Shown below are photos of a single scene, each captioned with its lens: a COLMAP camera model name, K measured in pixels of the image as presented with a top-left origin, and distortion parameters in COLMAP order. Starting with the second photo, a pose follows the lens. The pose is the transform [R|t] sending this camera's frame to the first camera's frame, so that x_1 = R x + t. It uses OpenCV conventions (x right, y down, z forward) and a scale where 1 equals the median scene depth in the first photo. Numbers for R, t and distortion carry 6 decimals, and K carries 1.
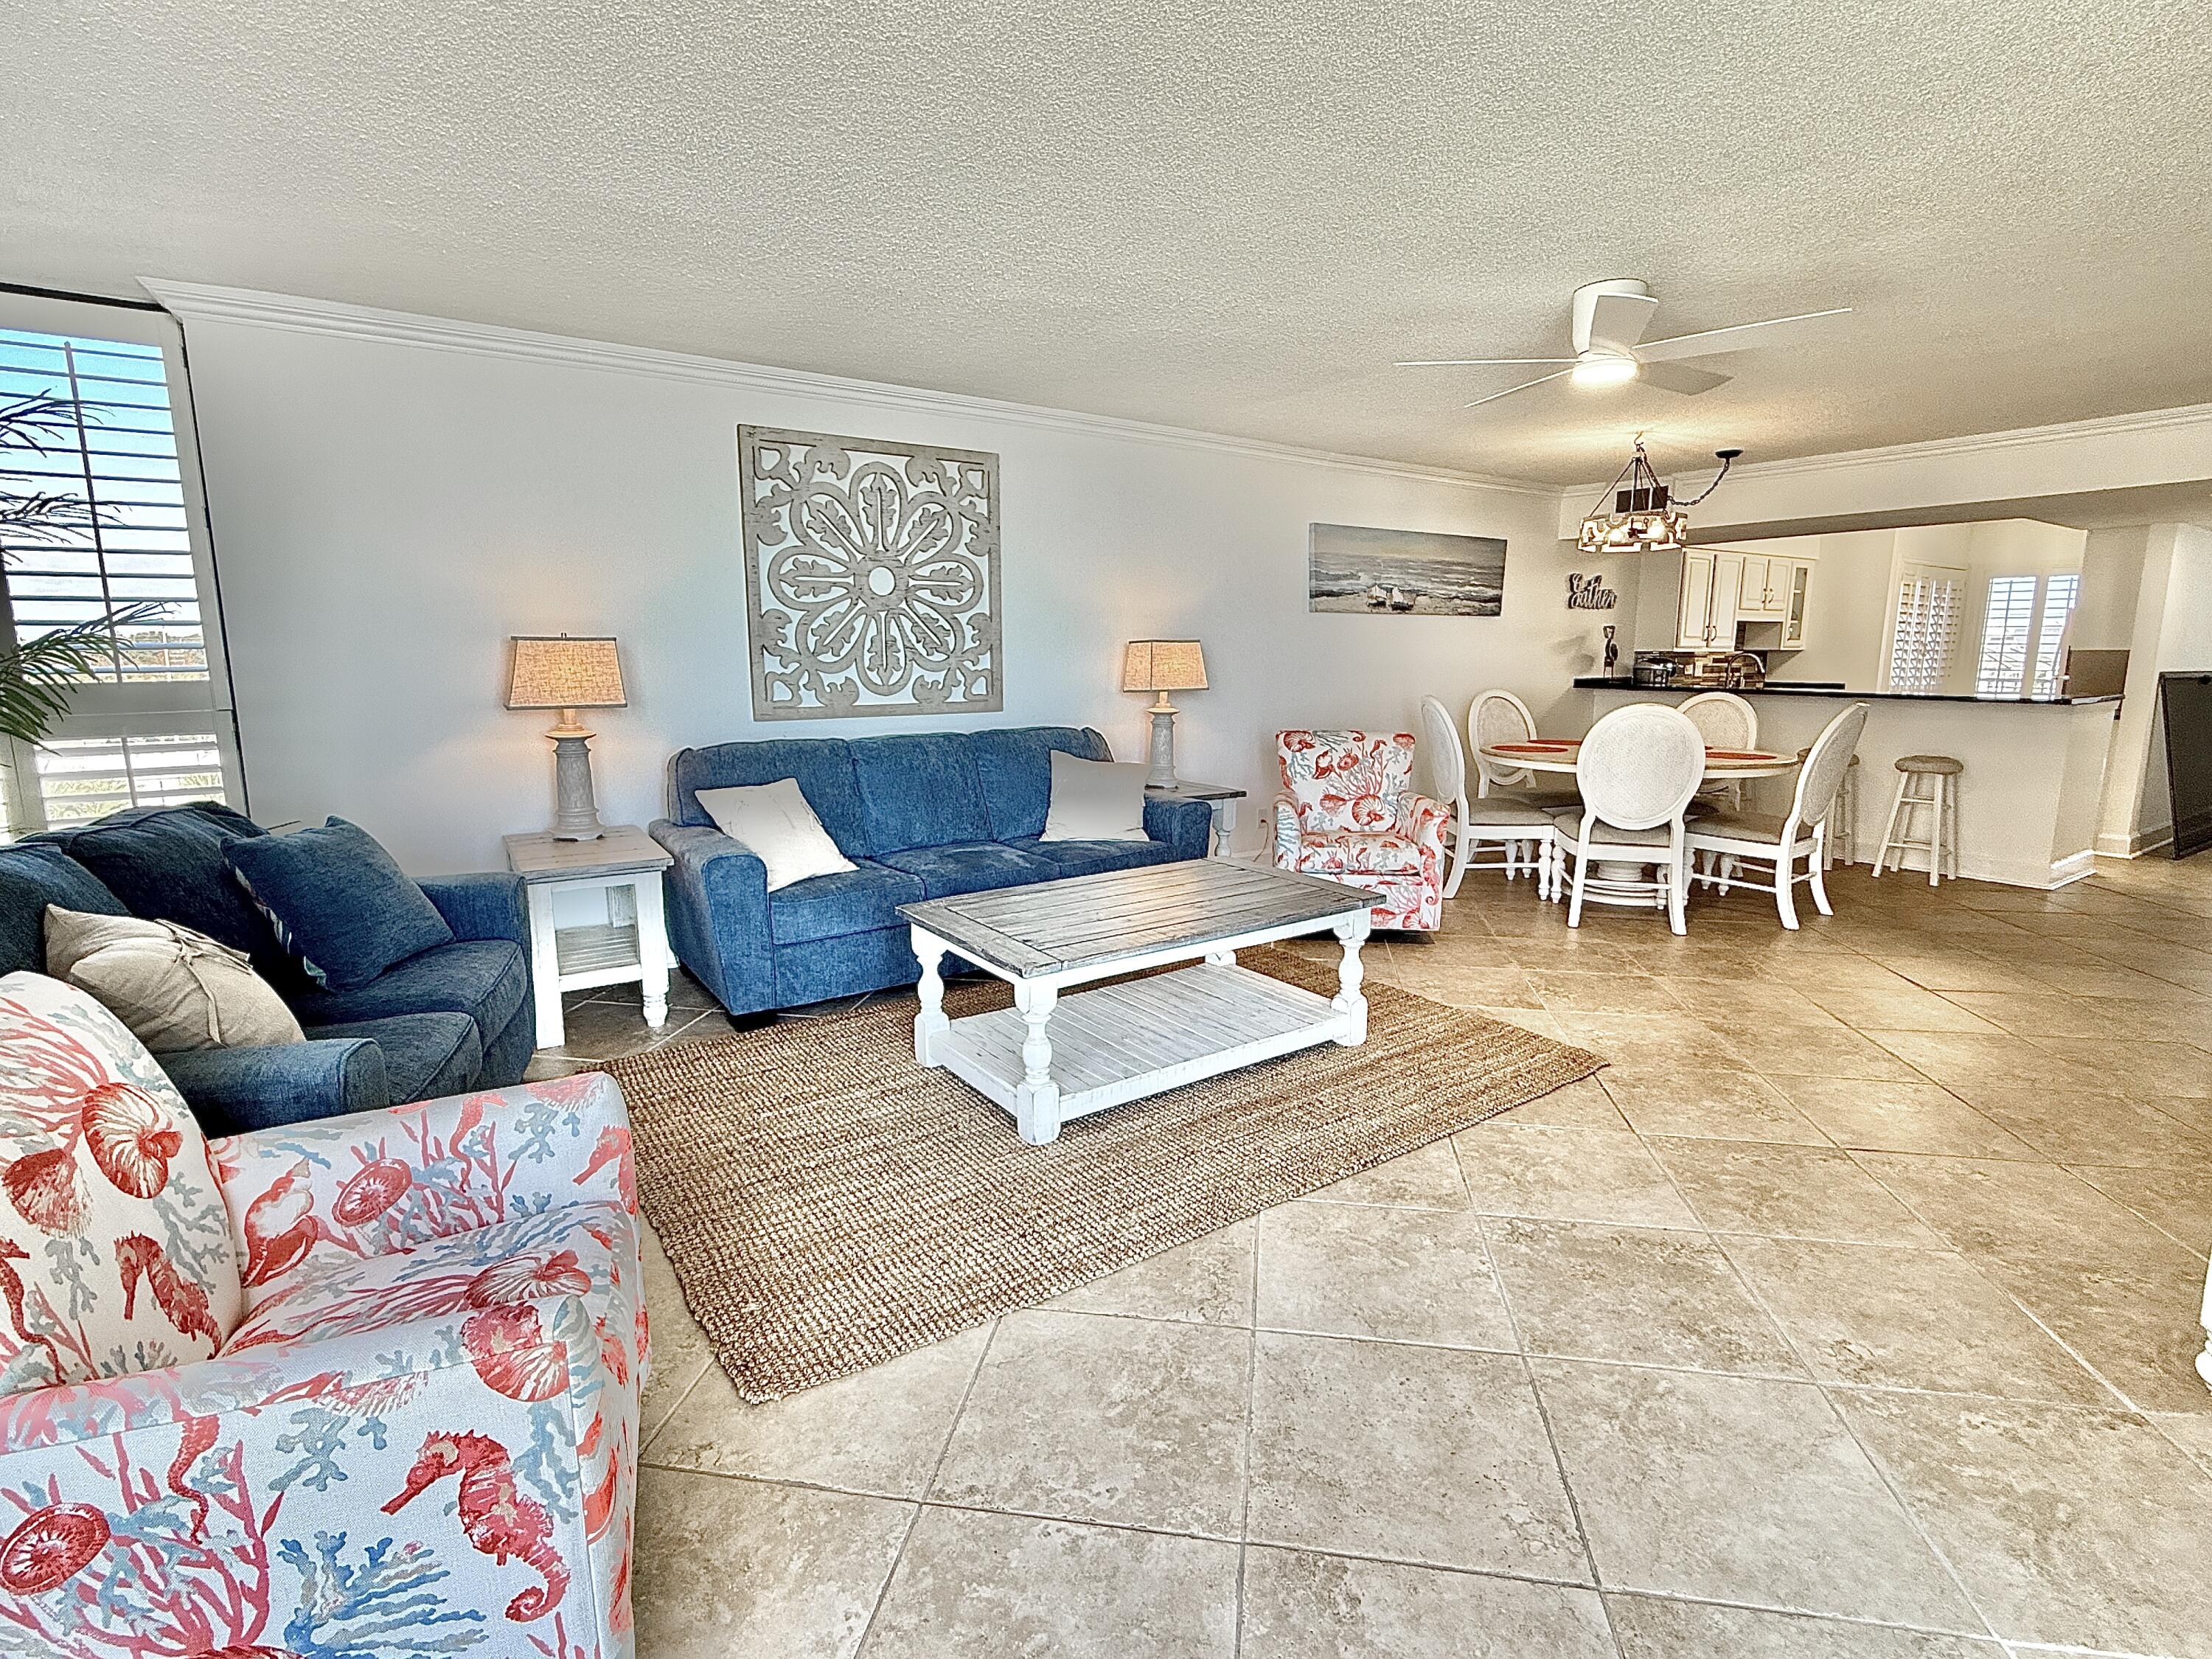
lens RADIAL K [[1037.2, 0, 1096.3], [0, 1037.2, 832.1], [0, 0, 1]] dist [-0.000847, -0.000068]
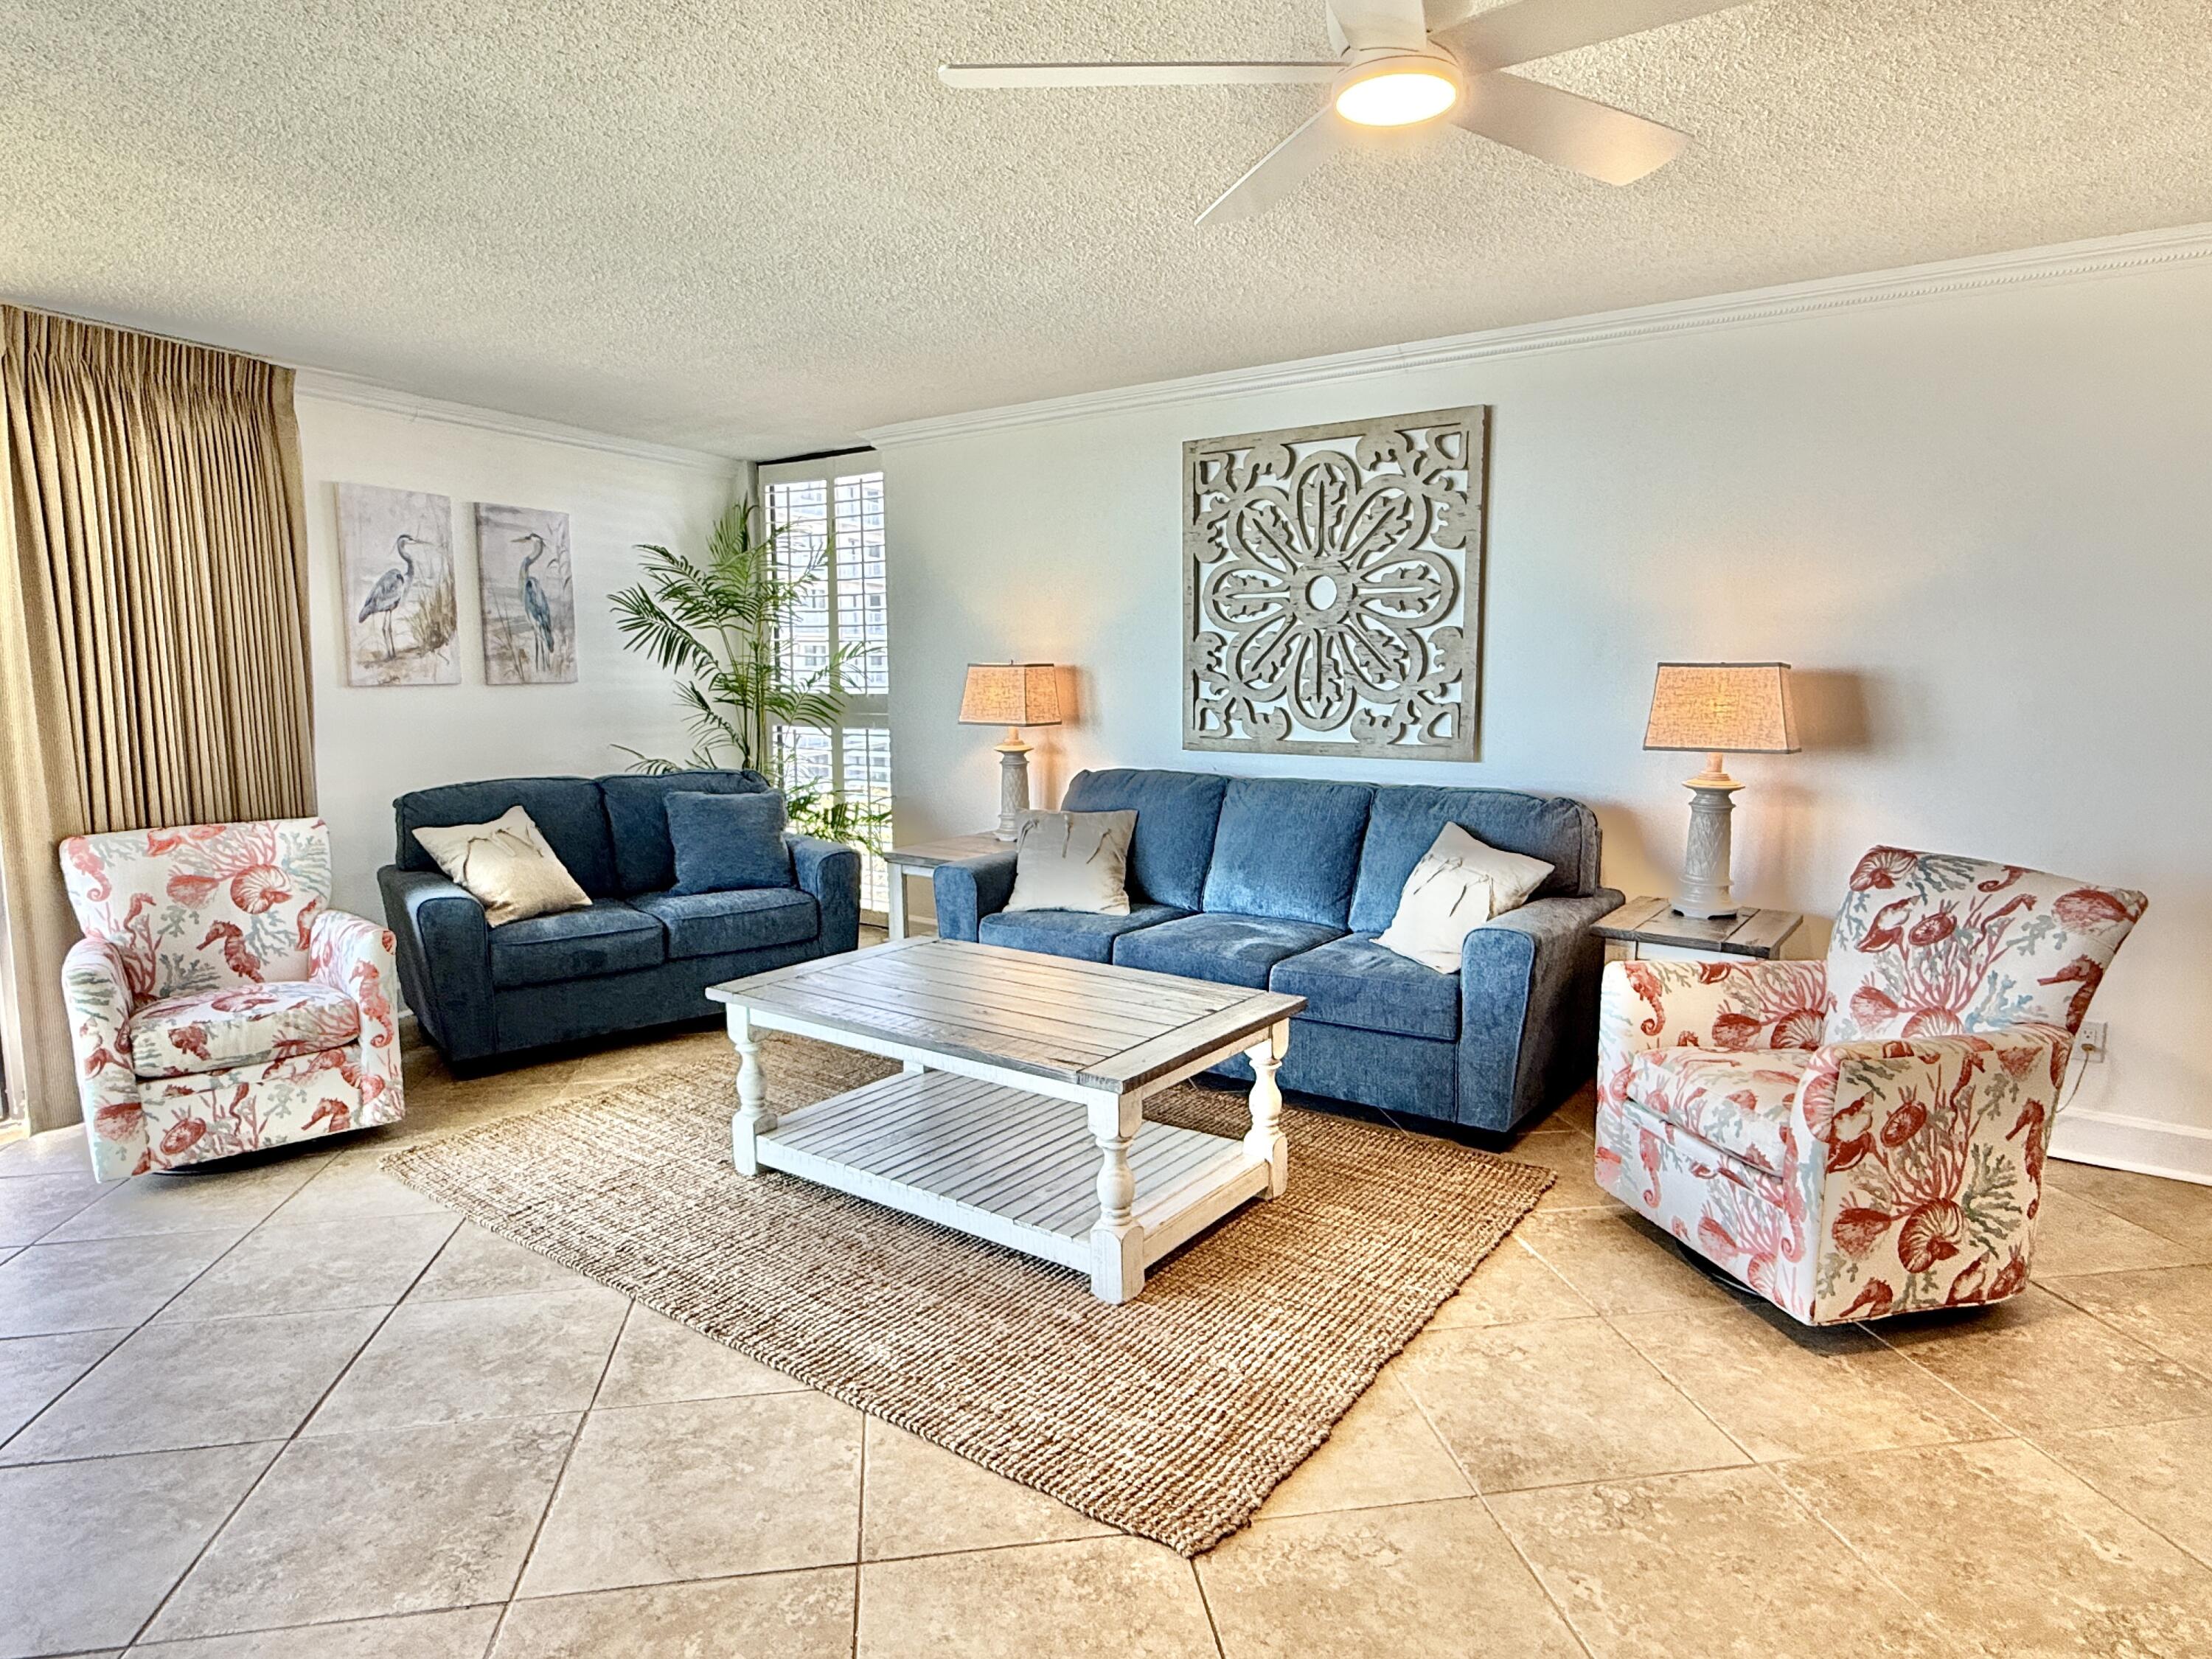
lens RADIAL K [[1311.9, 0, 1120.7], [0, 1311.9, 819.5], [0, 0, 1]] dist [-0.026144, 0.018659]
pose [[0.335927, 0.110259, -0.935412, 0.981366], [-0.161134, 0.985211, 0.058262, -0.135891], [0.928003, 0.131155, 0.348726, 0.698587]]
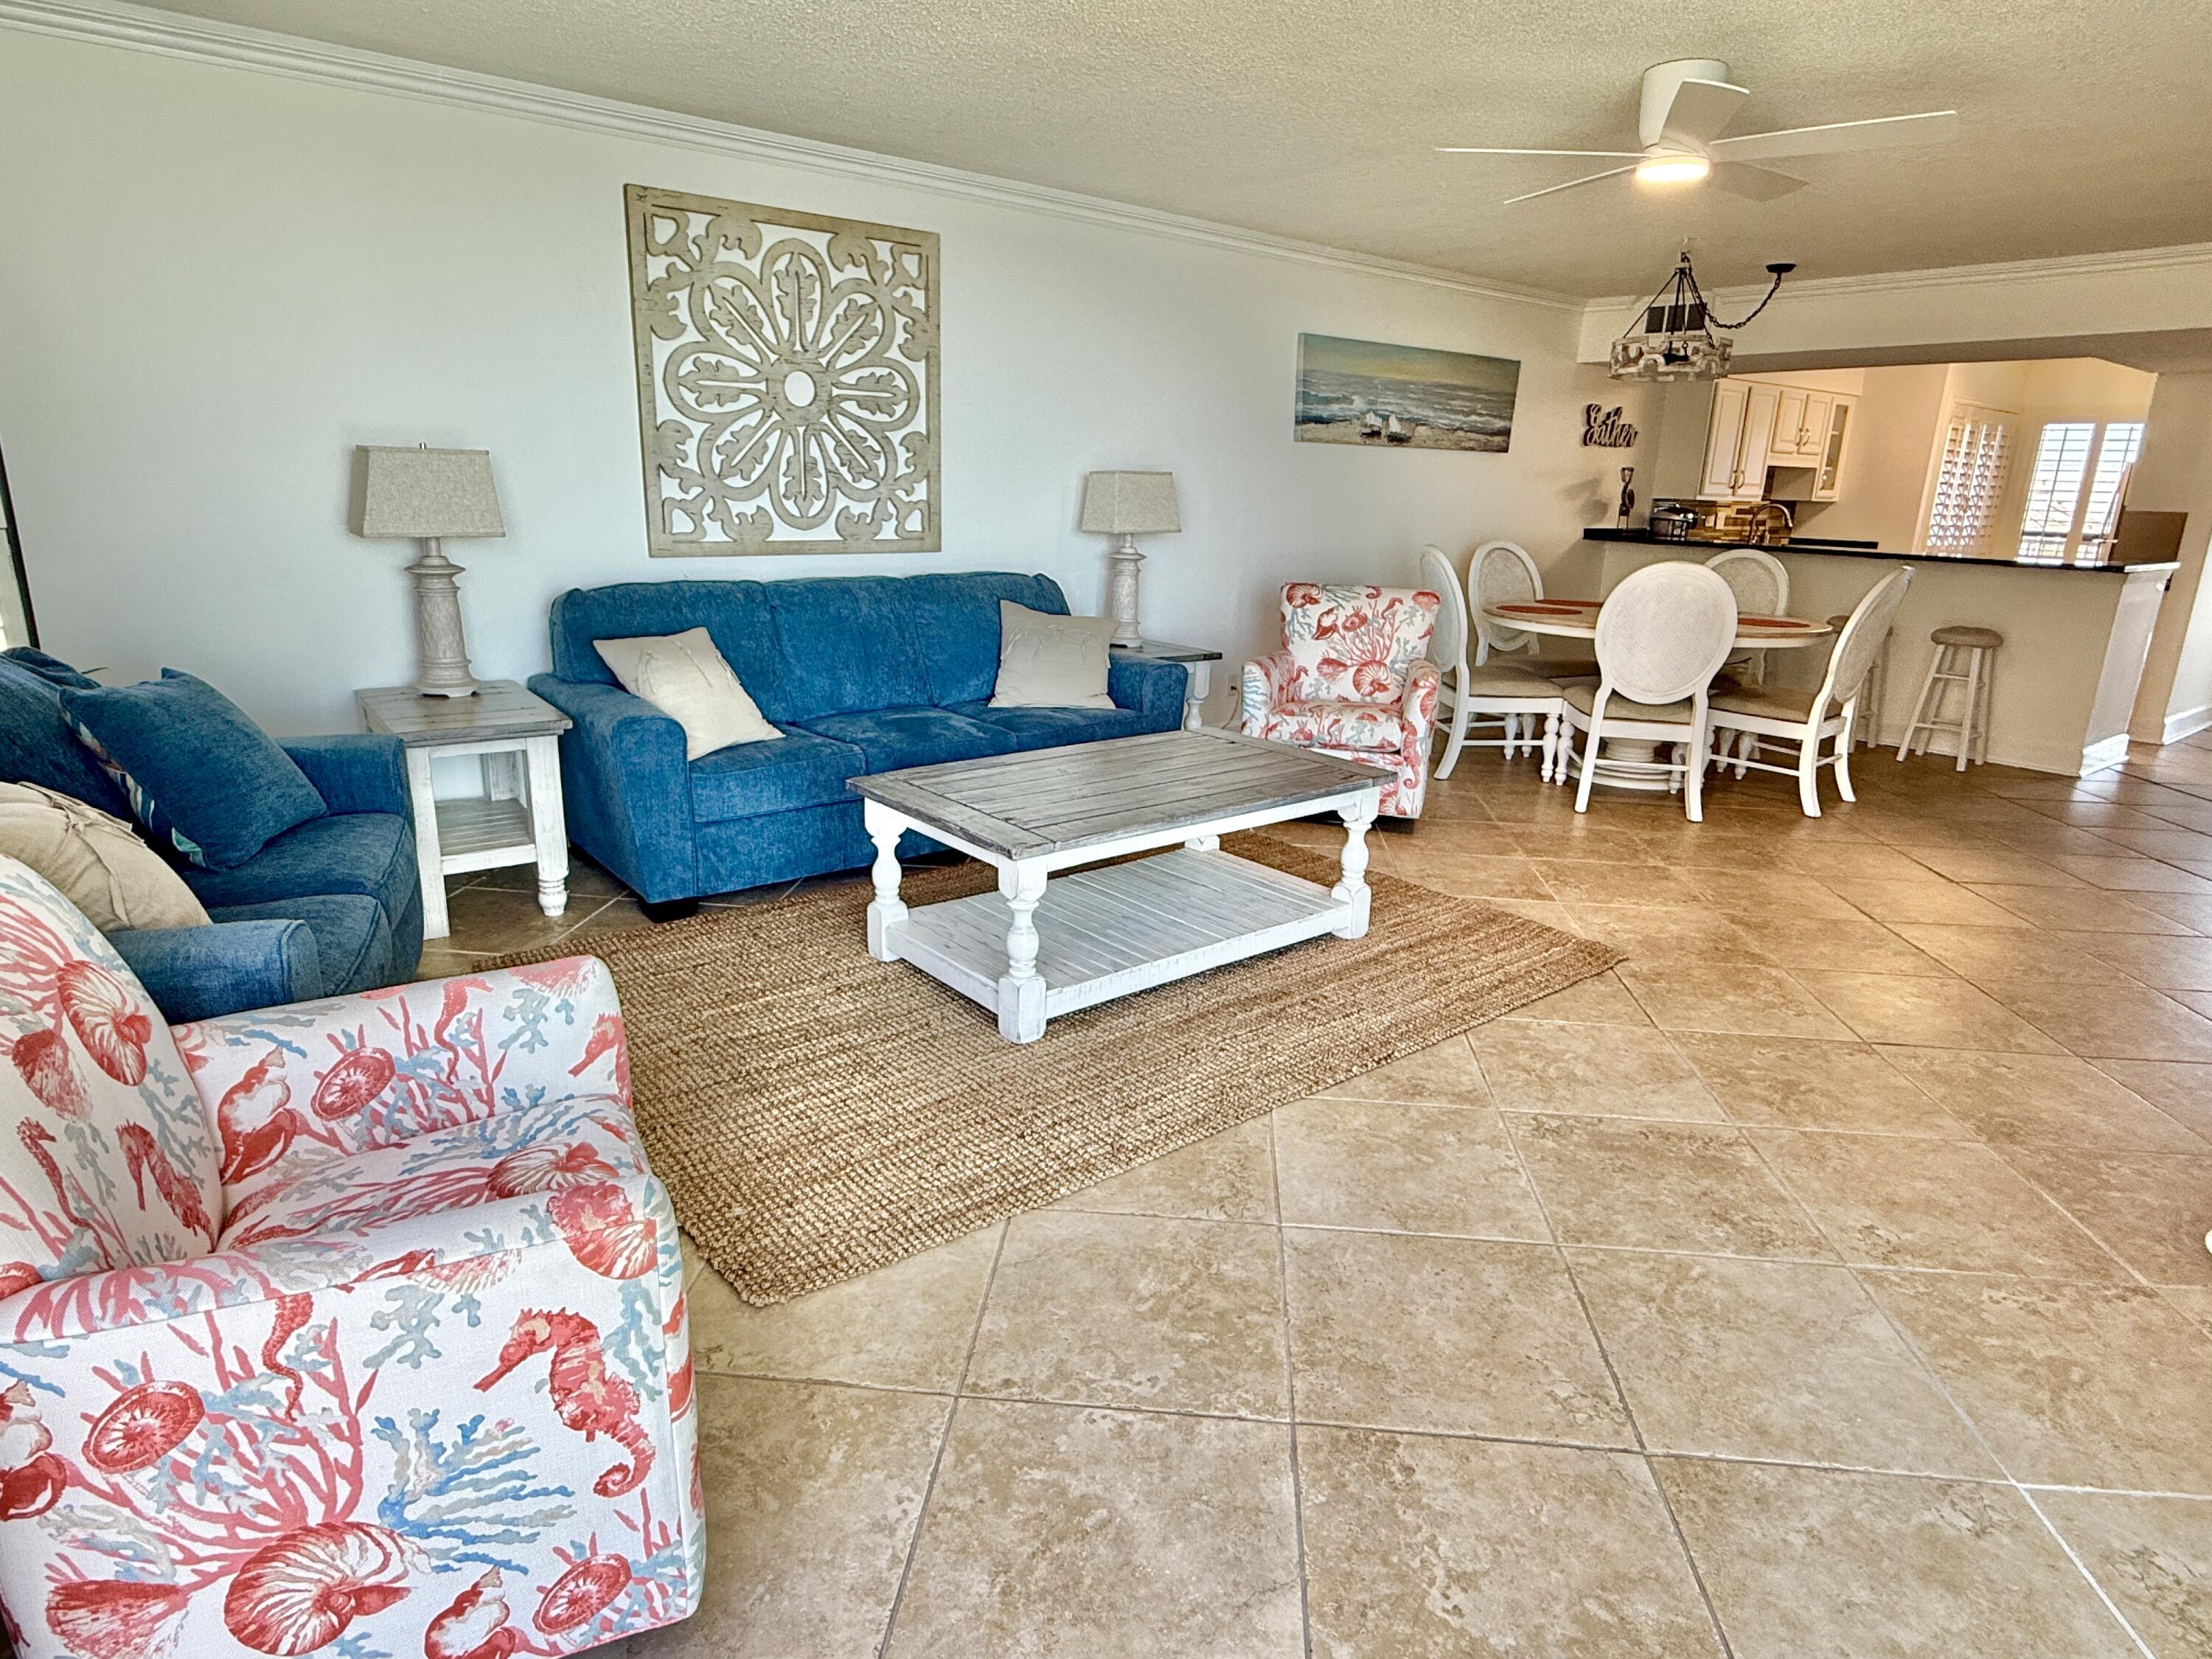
lens RADIAL K [[1227.4, 0, 1086.9], [0, 1227.4, 831.9], [0, 0, 1]] dist [-0.001447, 0.000060]
pose [[0.997363, 0.007685, 0.072163, -0.062490], [-0.015383, 0.994168, 0.106743, 0.002520], [-0.070921, -0.107571, 0.991665, -0.036016]]
